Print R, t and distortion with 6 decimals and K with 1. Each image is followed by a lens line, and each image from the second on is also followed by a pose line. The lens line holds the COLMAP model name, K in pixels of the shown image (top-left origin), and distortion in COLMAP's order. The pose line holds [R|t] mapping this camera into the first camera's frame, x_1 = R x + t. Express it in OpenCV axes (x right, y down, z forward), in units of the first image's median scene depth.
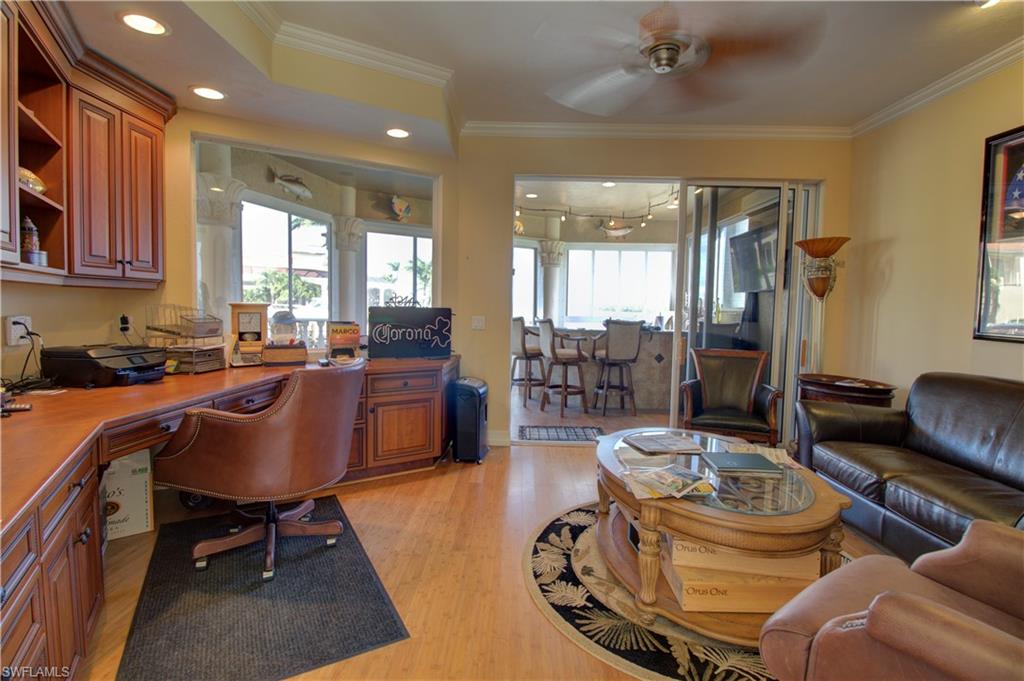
lens RADIAL K [[482.7, 0, 509.3], [0, 482.7, 336.7], [0, 0, 1]] dist [-0.001565, 0.000108]
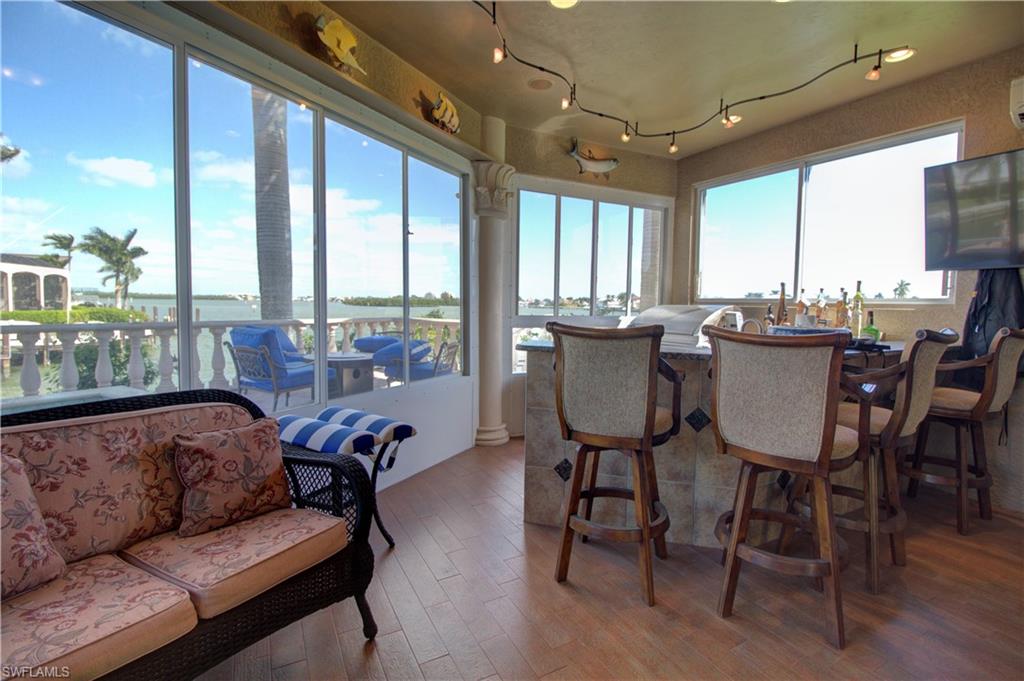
lens RADIAL K [[482.7, 0, 516.3], [0, 482.7, 338.1], [0, 0, 1]] dist [-0.001565, 0.000108]
pose [[0.869342, -0.025364, 0.493560, -0.147910], [0.017976, 0.999644, 0.019709, -0.024789], [-0.493884, -0.008261, 0.869488, 0.543986]]
